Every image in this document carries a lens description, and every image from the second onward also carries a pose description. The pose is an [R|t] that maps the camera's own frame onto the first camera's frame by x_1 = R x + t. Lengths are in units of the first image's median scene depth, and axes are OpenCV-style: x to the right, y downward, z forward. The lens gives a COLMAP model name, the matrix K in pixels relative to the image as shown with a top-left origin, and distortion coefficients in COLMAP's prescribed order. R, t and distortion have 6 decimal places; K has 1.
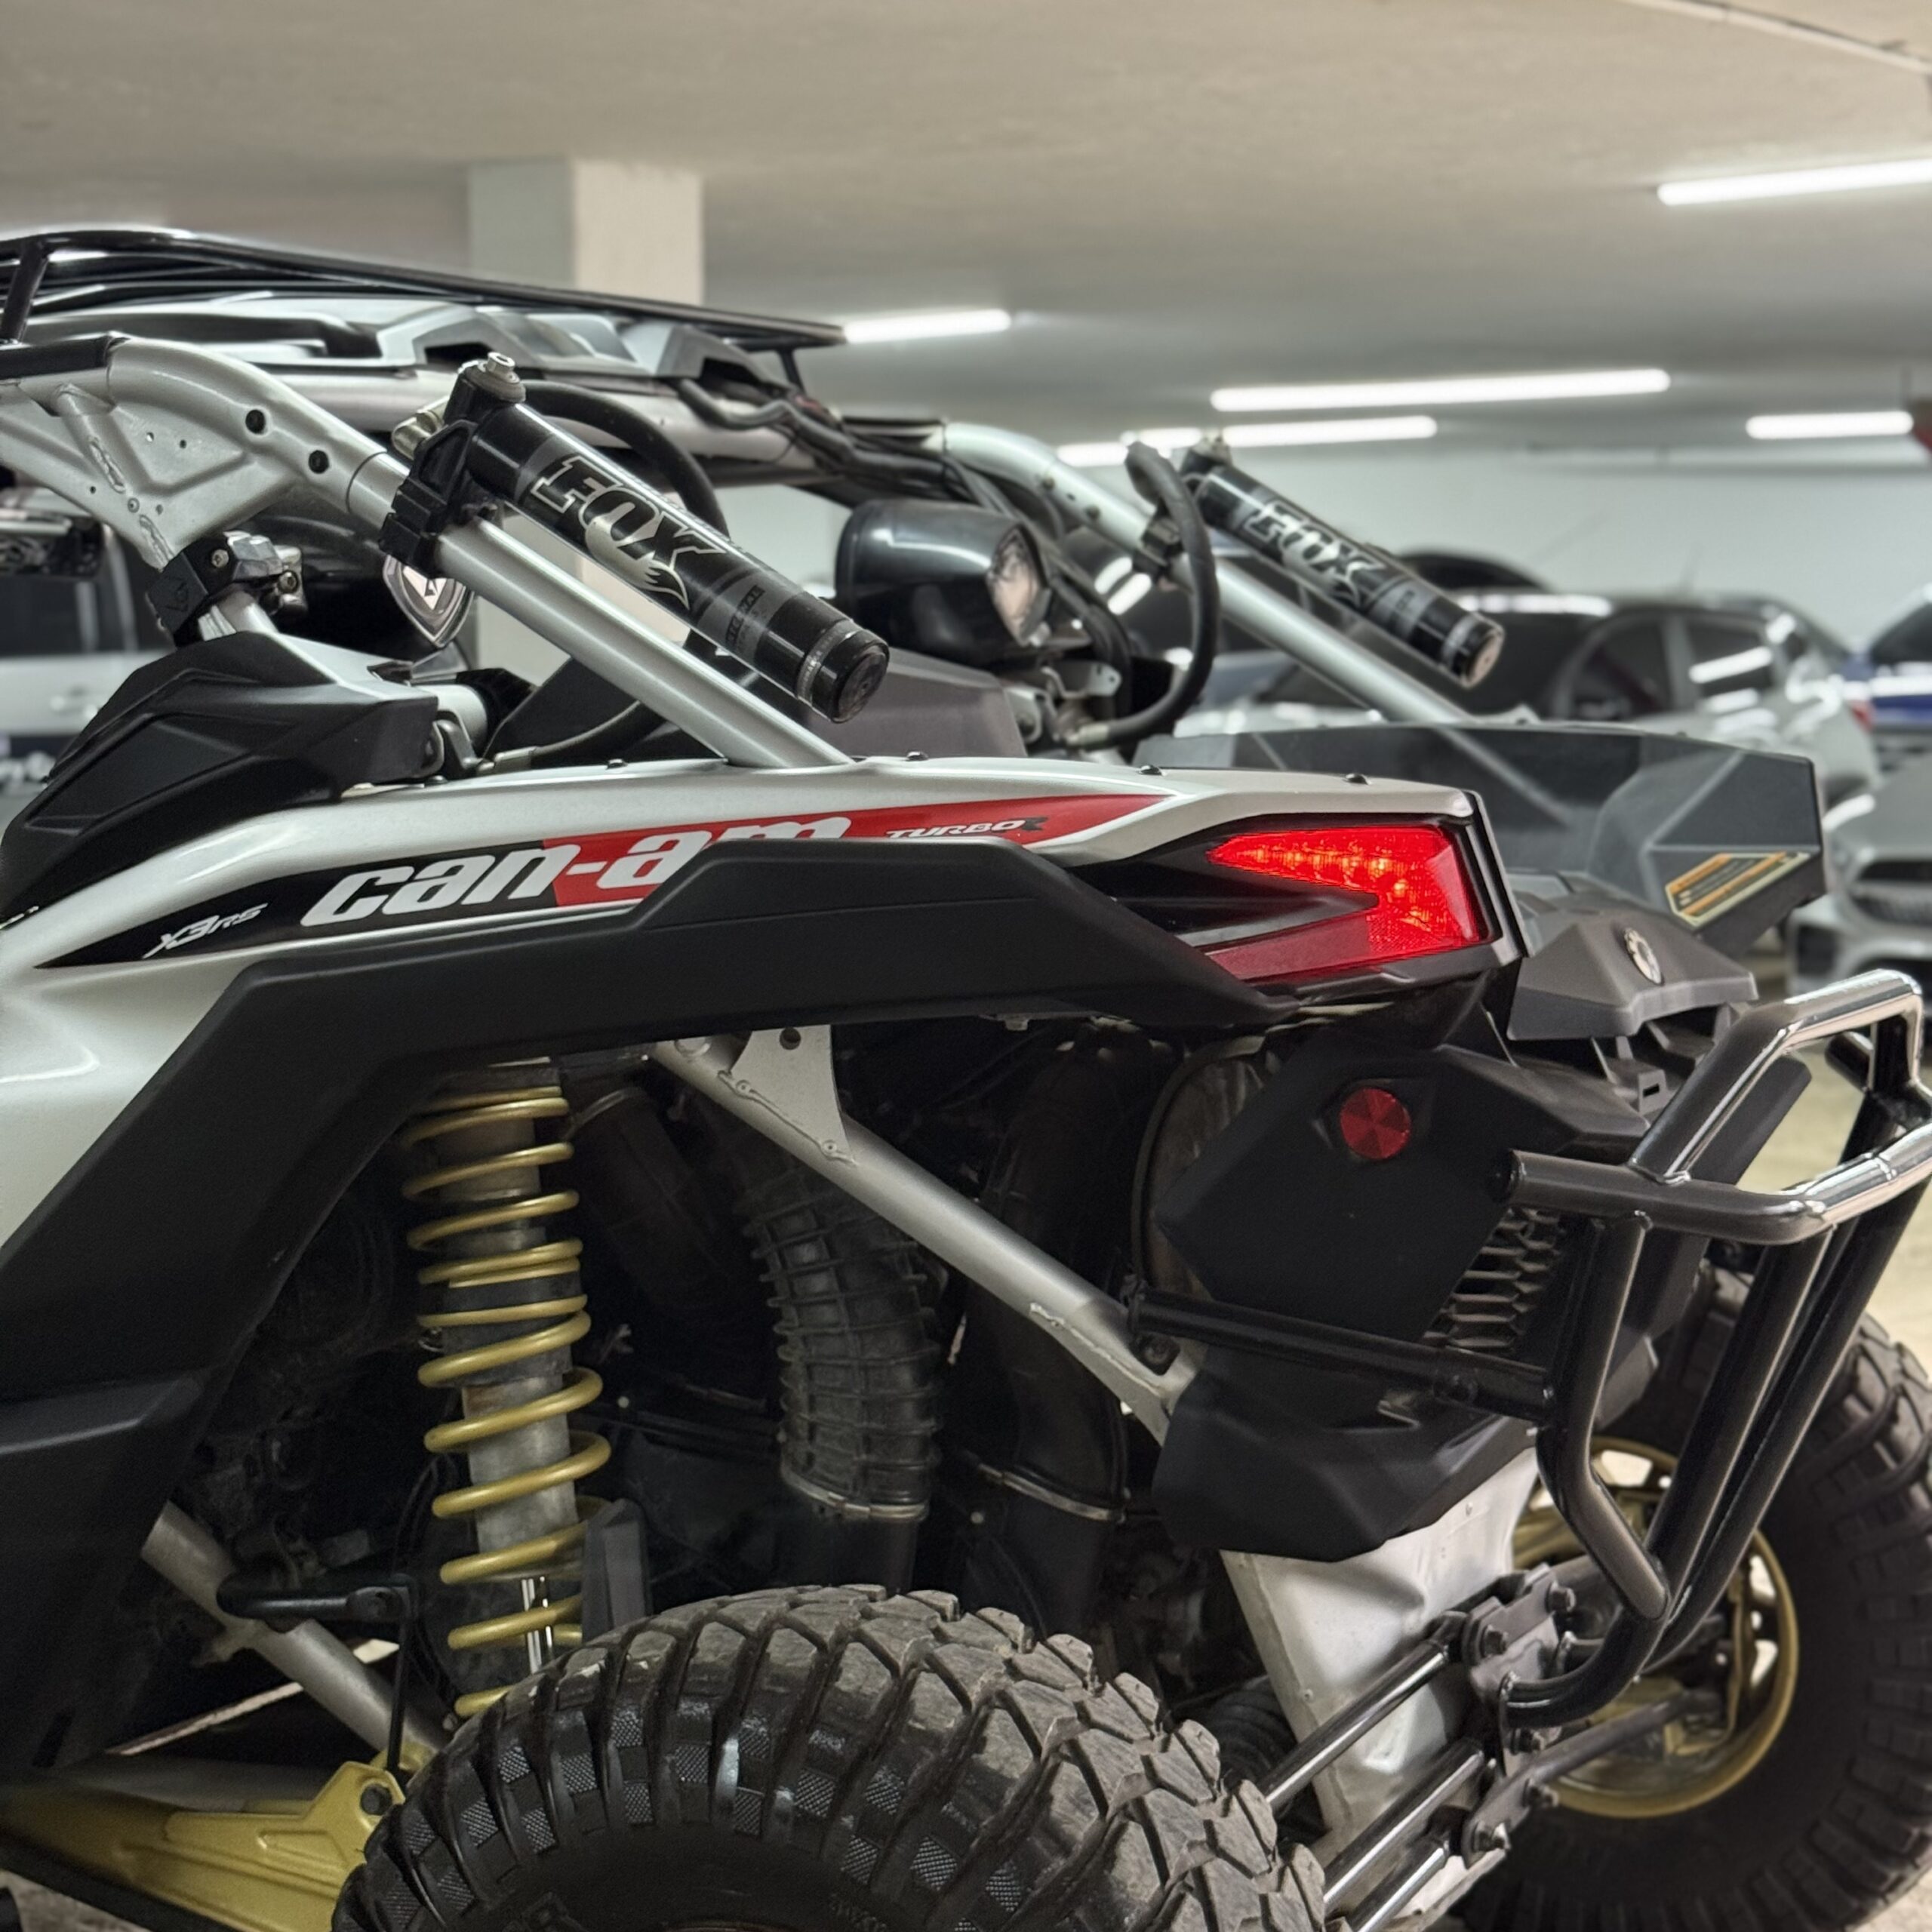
lens RADIAL K [[3566.4, 0, 977.5], [0, 3566.4, 957.2], [0, 0, 1]] dist [0.126346, 0.000000]
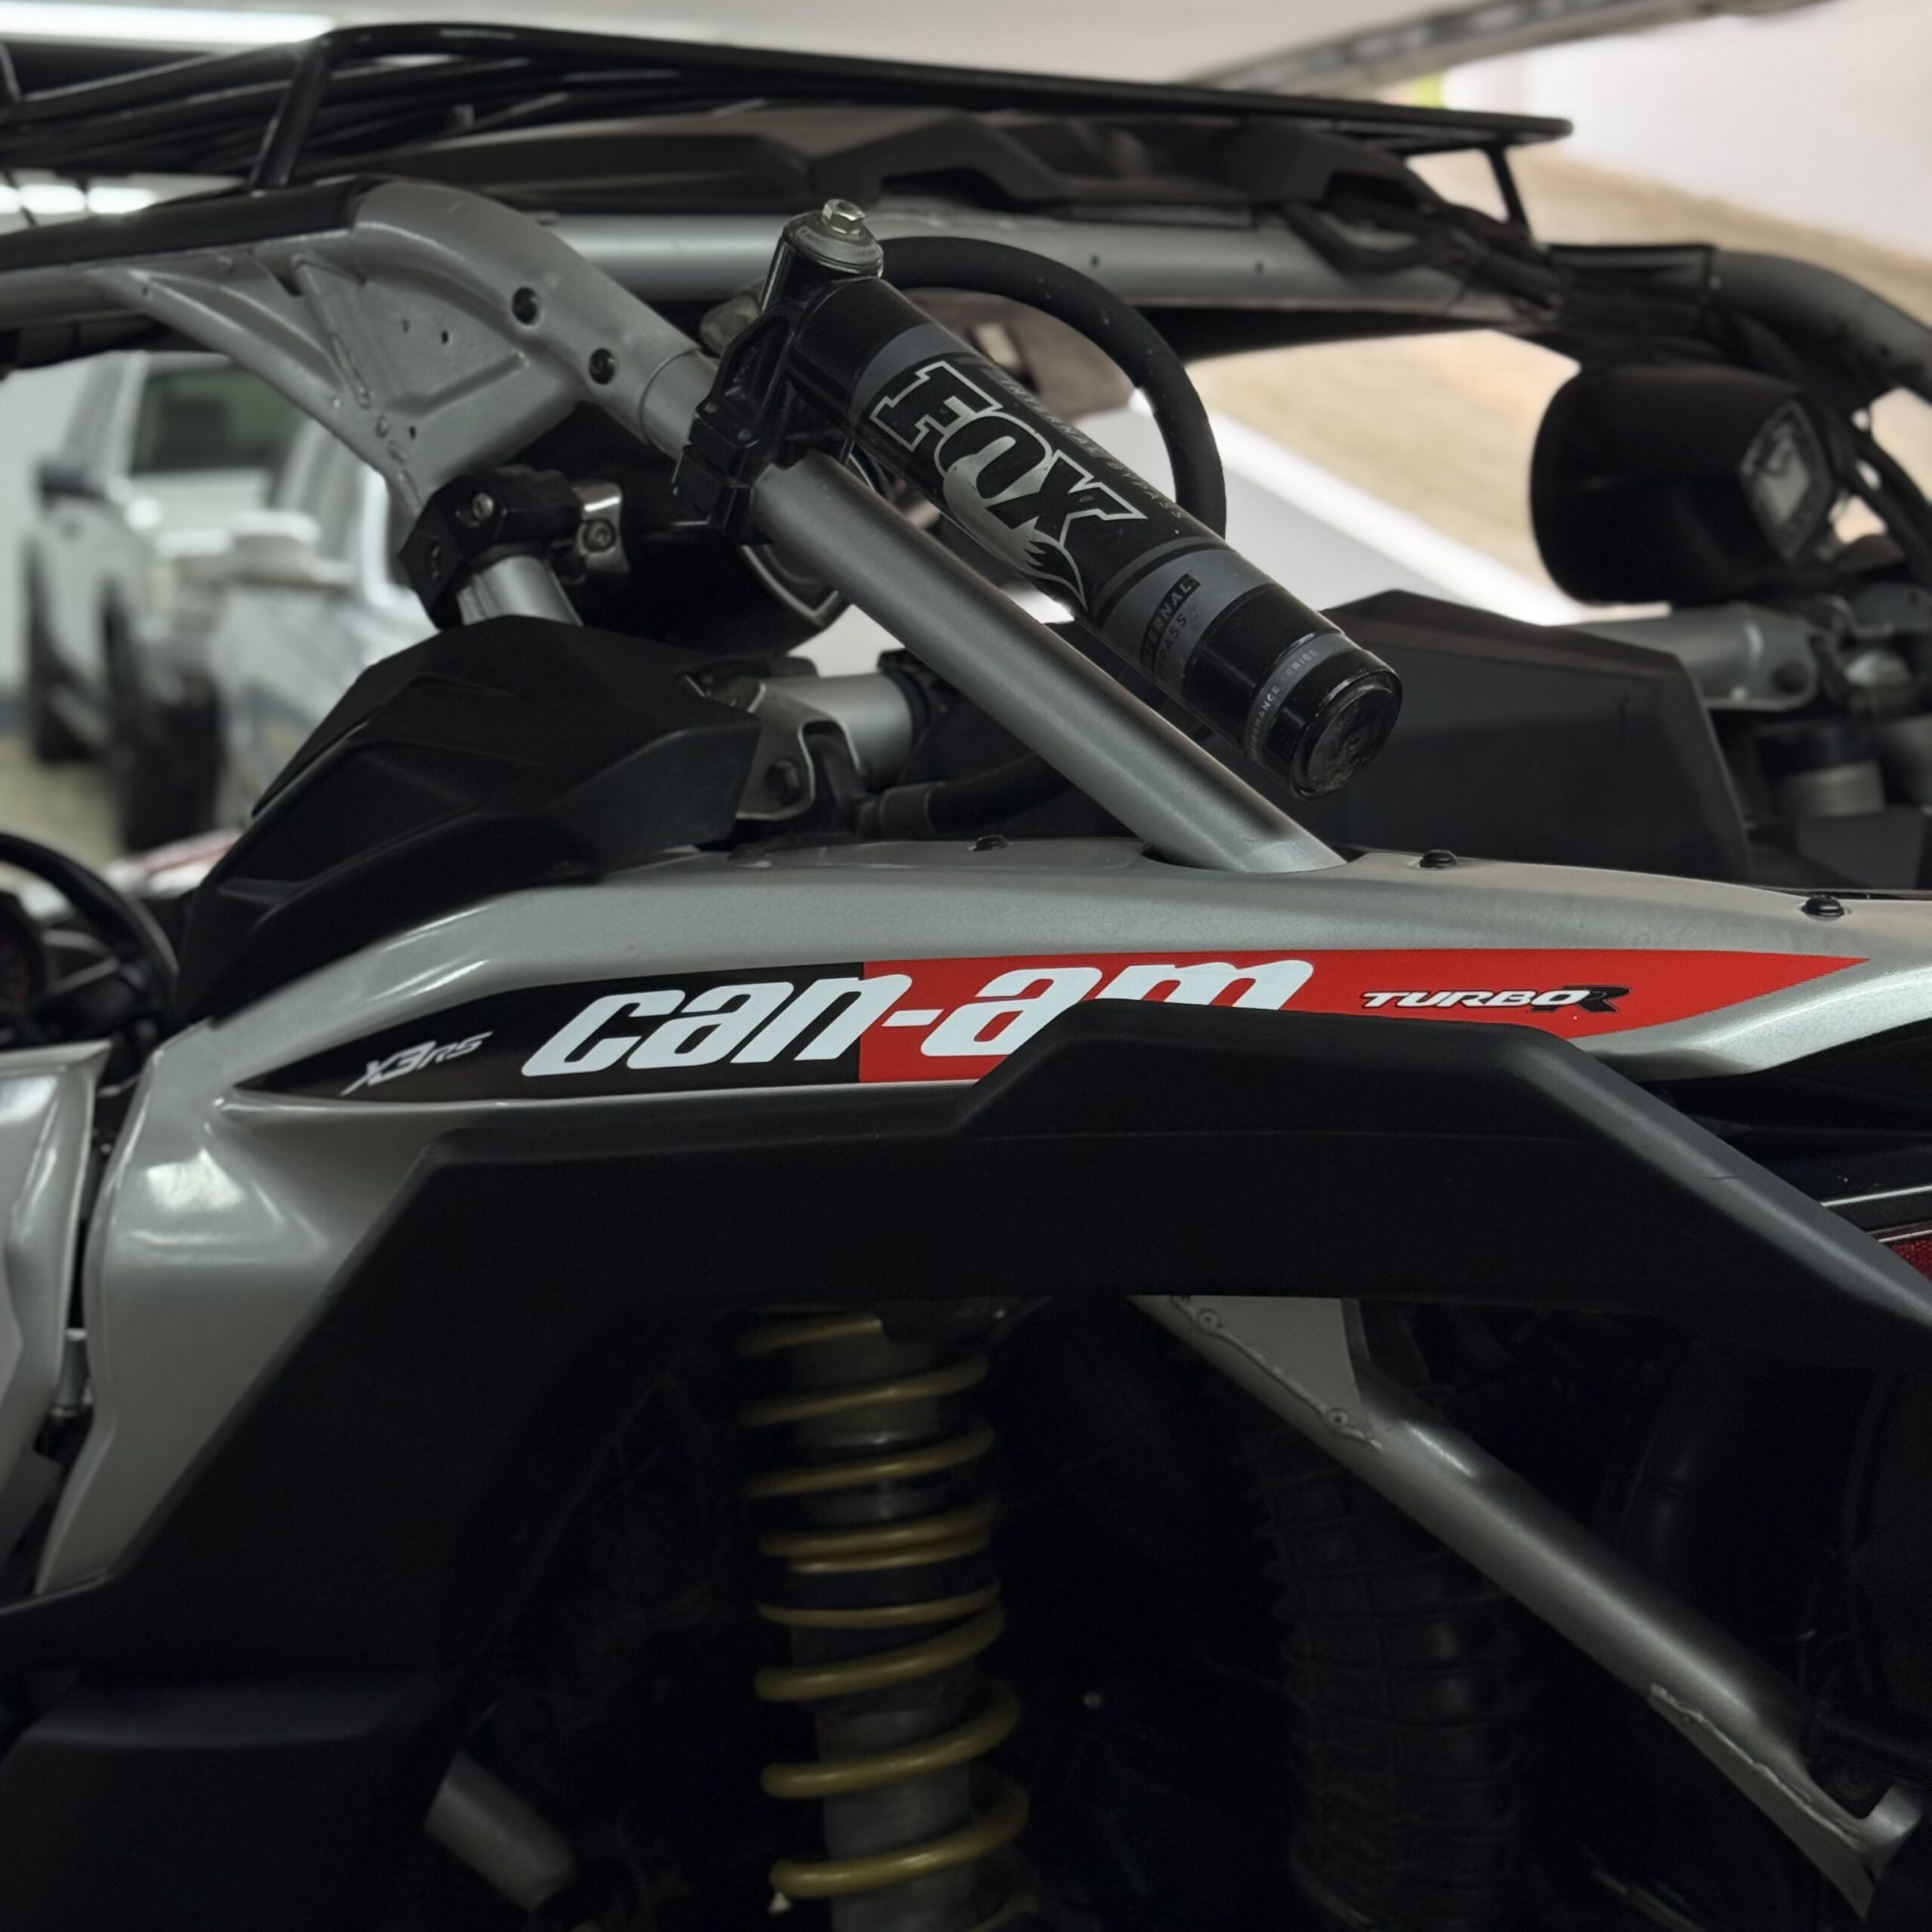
lens RADIAL K [[3566.4, 0, 972.7], [0, 3566.4, 951.0], [0, 0, 1]] dist [0.126346, 0.000000]
pose [[0.963331, 0.038835, -0.265492, 0.064987], [-0.022769, 0.997733, 0.063328, -0.072333], [0.267349, -0.054961, 0.962031, 0.364854]]
